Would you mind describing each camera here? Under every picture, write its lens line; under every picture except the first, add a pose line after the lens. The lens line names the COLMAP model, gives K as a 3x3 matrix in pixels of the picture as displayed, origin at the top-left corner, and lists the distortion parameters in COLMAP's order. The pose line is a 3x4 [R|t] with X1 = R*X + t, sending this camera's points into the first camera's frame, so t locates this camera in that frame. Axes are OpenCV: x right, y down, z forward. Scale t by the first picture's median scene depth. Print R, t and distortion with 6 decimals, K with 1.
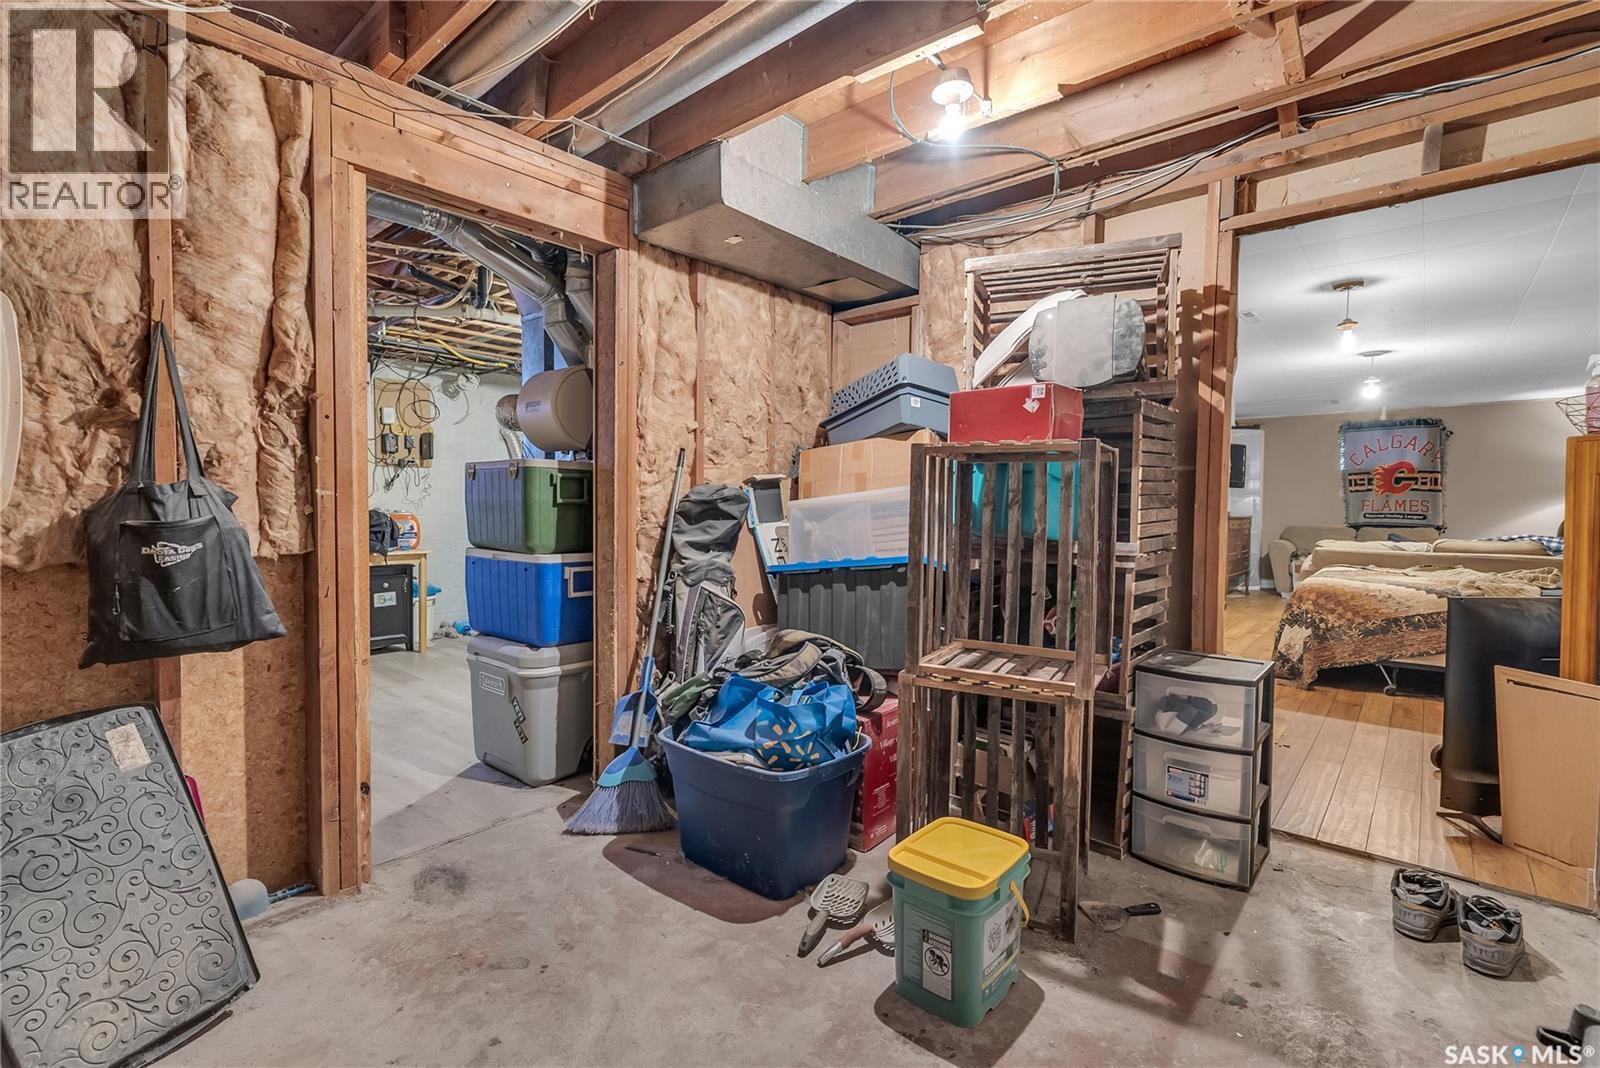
lens RADIAL K [[721.0, 0, 797.5], [0, 721.0, 533.4], [0, 0, 1]] dist [-0.011593, 0.001089]
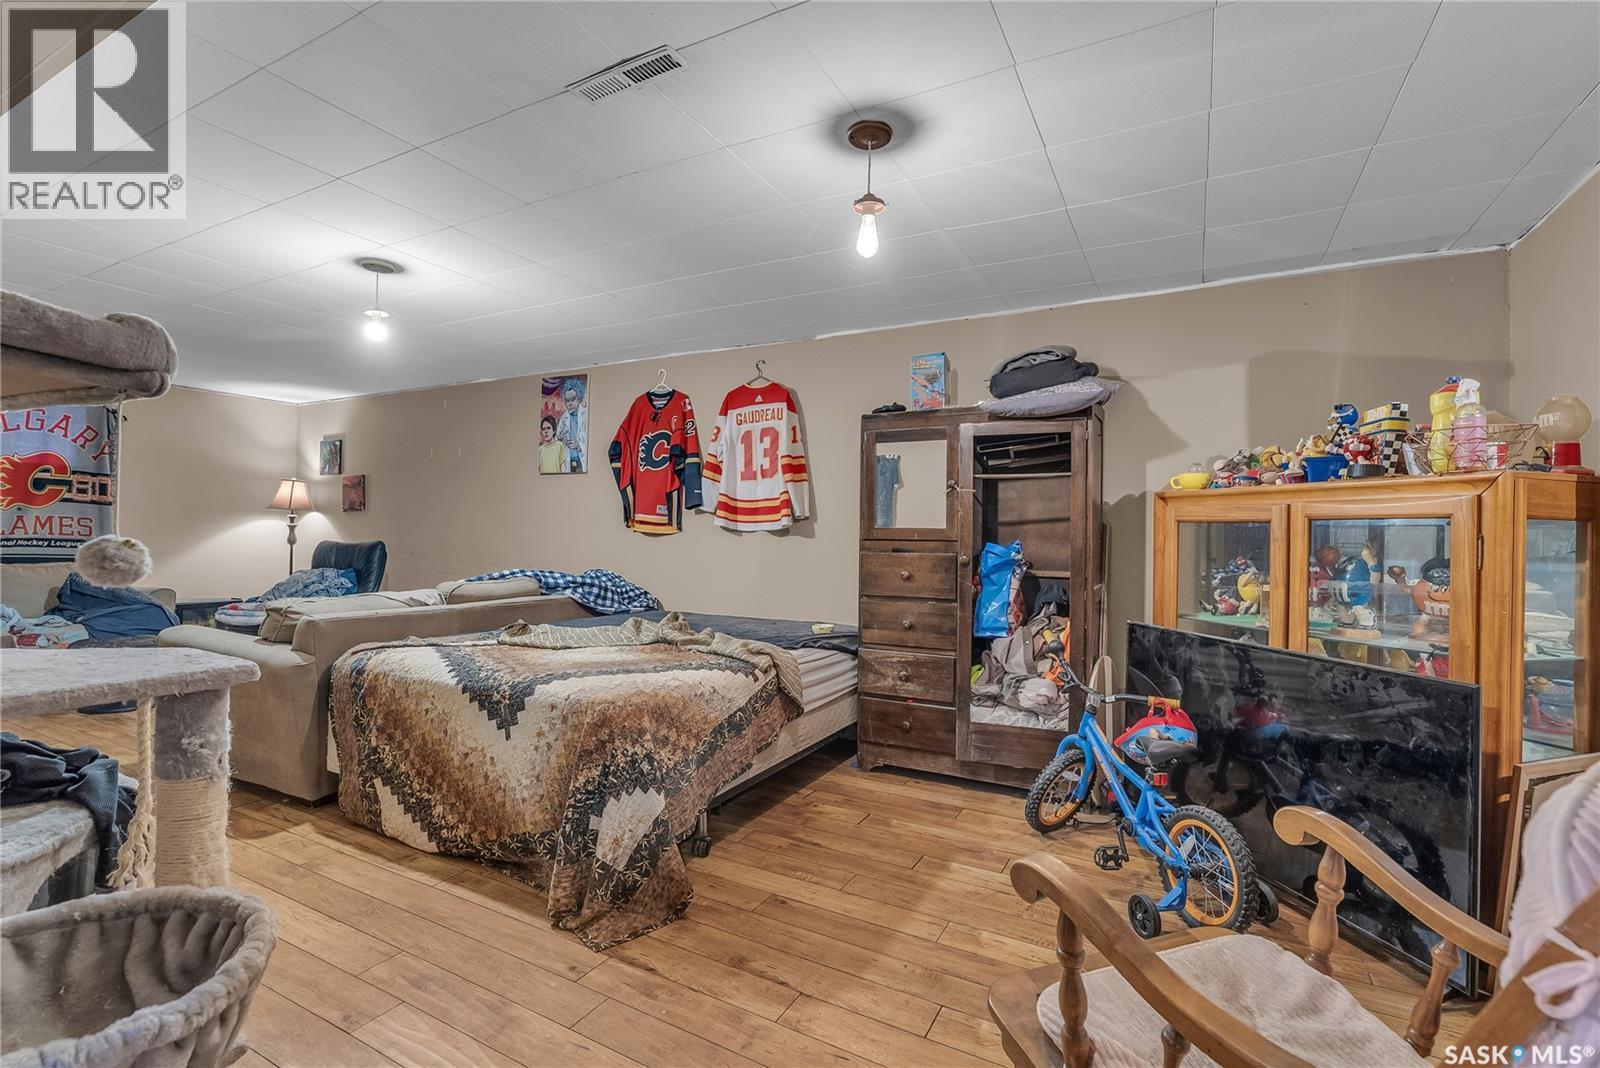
lens RADIAL K [[721.0, 0, 804.1], [0, 721.0, 536.6], [0, 0, 1]] dist [-0.011593, 0.001089]
pose [[-0.222907, -0.008340, 0.974804, 0.108882], [0.023377, 0.999630, 0.013899, -0.023013], [-0.974559, 0.025886, -0.222630, 0.514509]]
